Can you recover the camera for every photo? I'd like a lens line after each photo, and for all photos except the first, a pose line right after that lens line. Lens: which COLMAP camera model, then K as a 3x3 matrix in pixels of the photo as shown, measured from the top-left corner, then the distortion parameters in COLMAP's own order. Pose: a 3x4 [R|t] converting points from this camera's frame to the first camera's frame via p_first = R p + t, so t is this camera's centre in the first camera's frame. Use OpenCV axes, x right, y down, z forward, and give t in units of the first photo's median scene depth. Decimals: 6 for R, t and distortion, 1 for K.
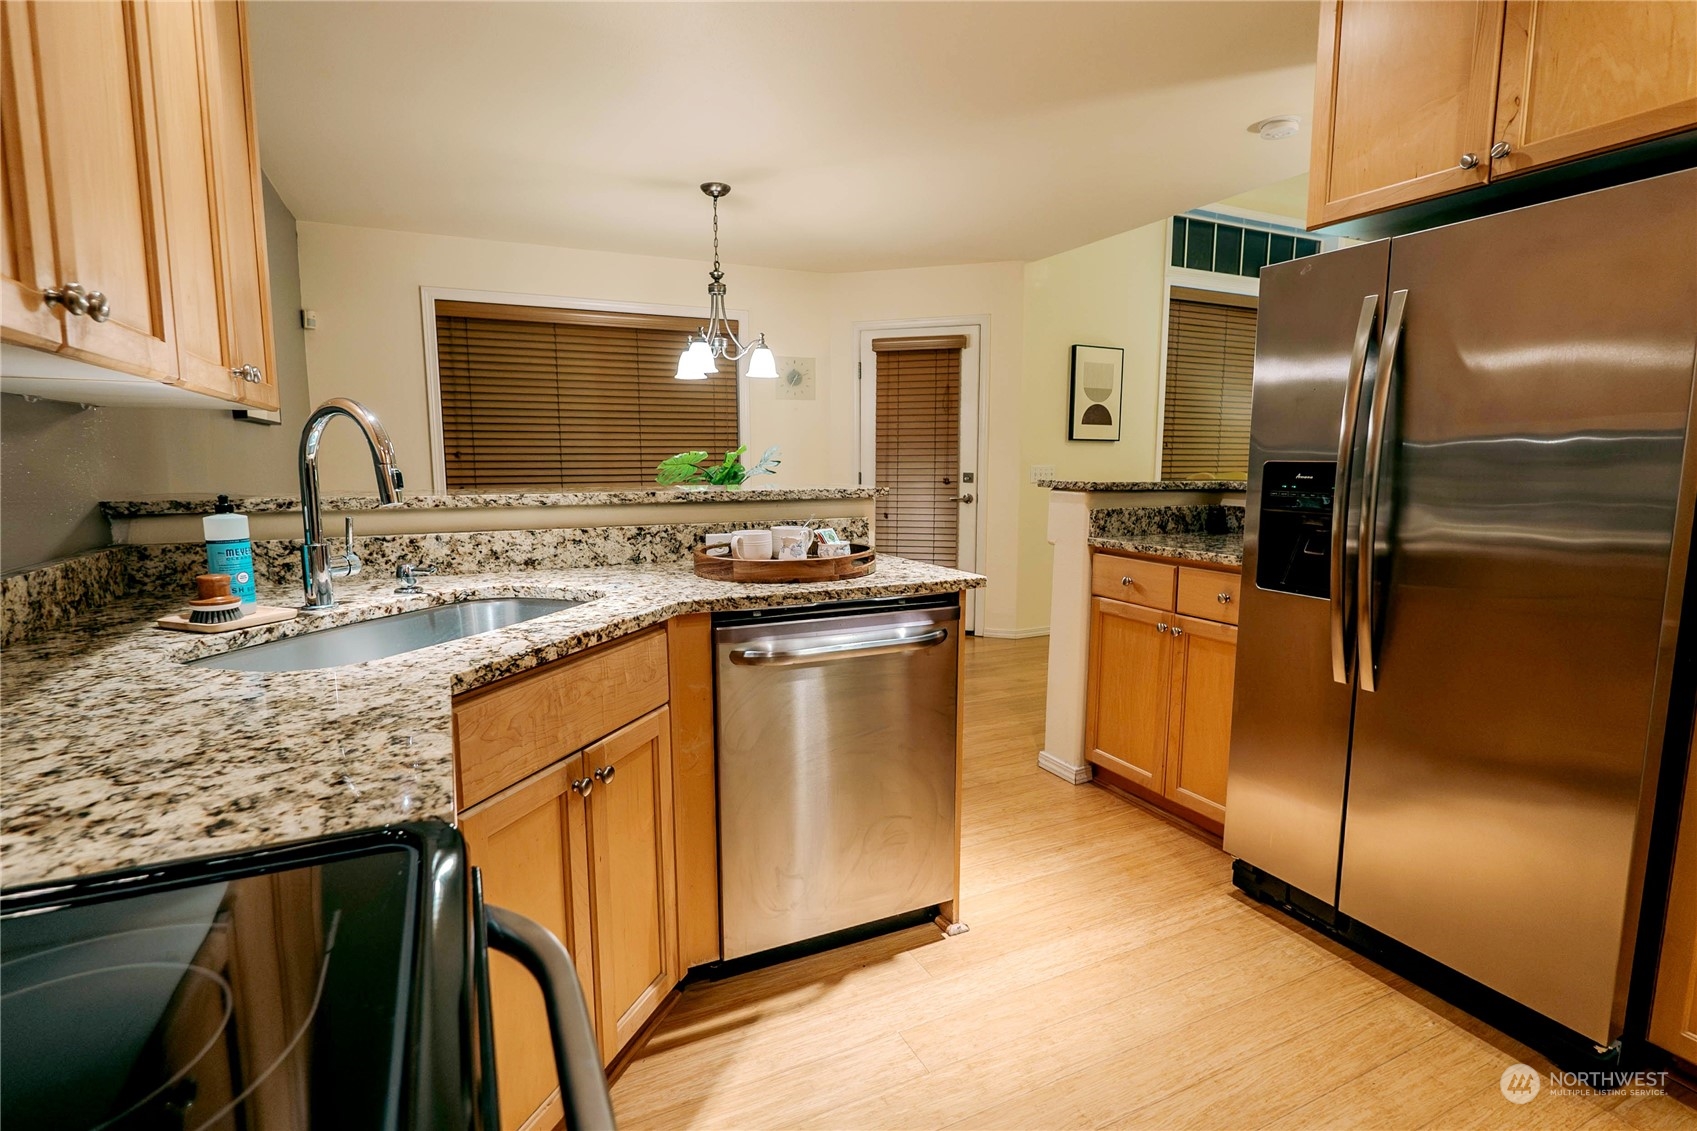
lens RADIAL K [[821.1, 0, 848.5], [0, 821.1, 565.5], [0, 0, 1]] dist [-0.004017, -0.000356]
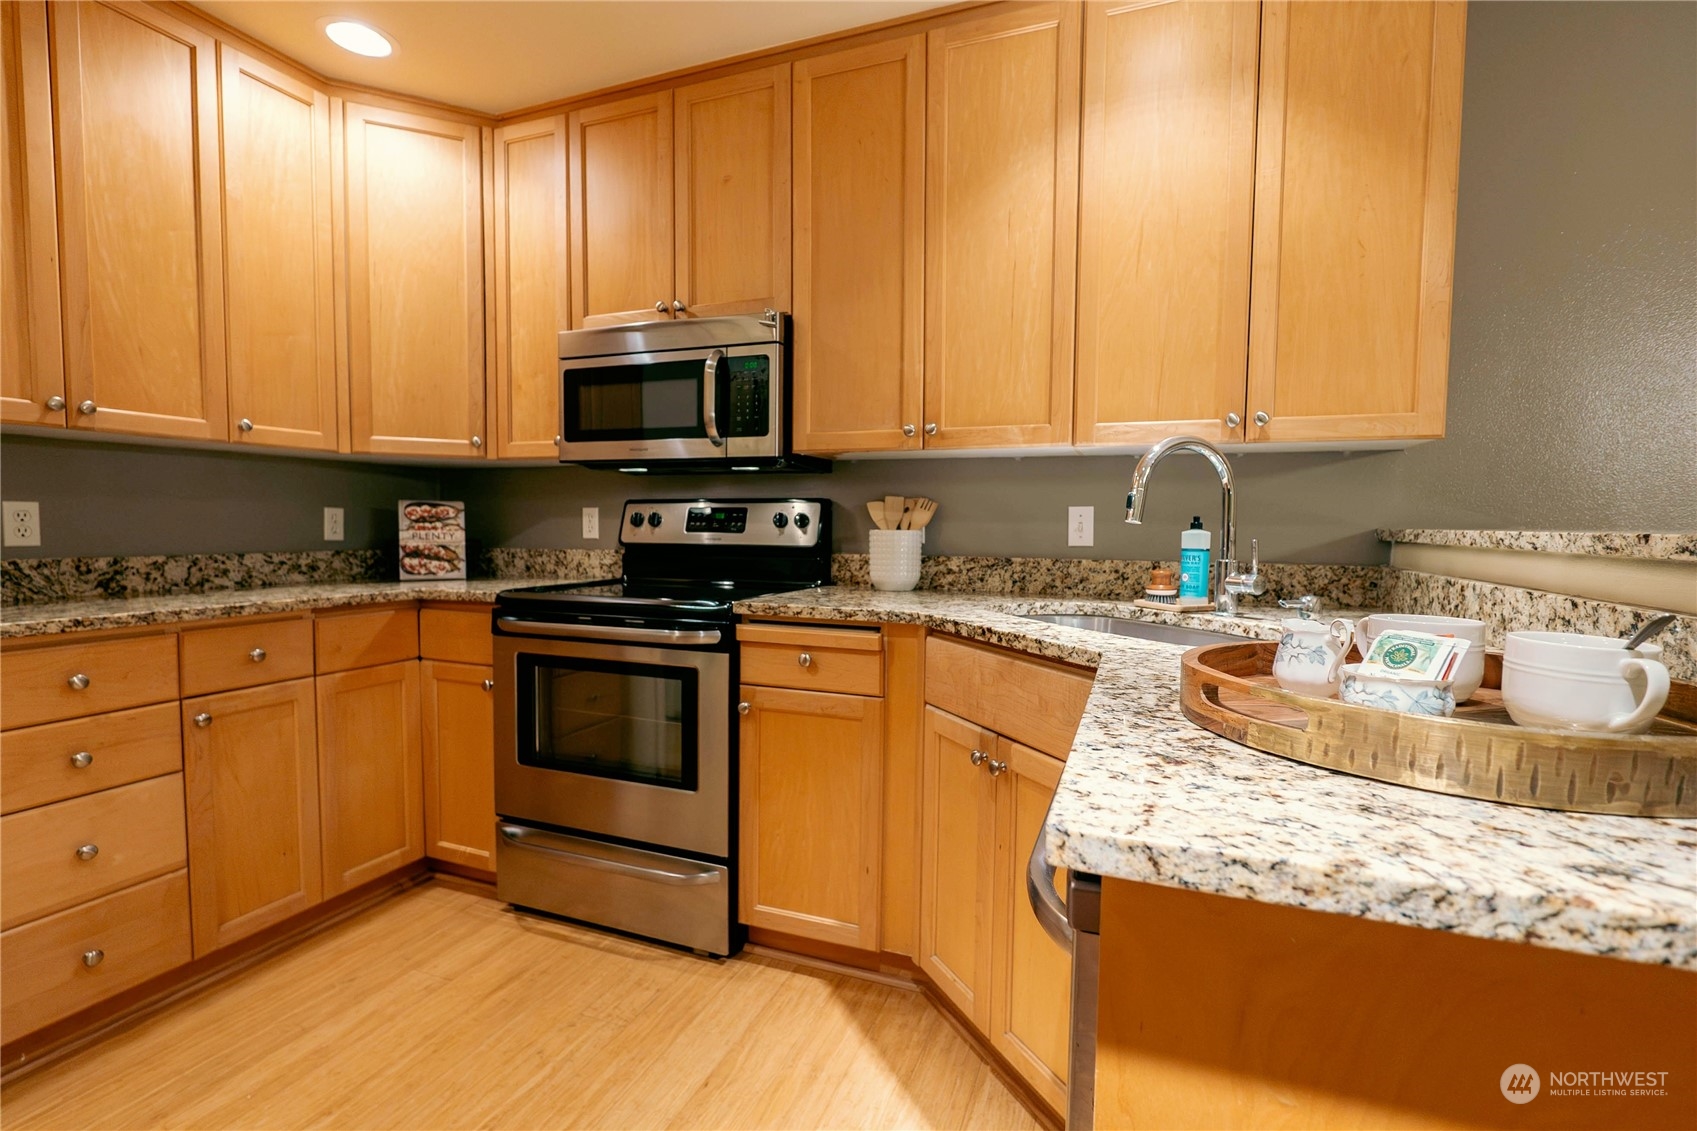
lens RADIAL K [[782.1, 0, 851.5], [0, 782.1, 571.6], [0, 0, 1]] dist [-0.002812, -0.000017]
pose [[-0.729692, 0.034352, -0.682913, 0.356769], [-0.100552, 0.982489, 0.156861, -0.093825], [0.676342, 0.183129, -0.713460, 1.031681]]
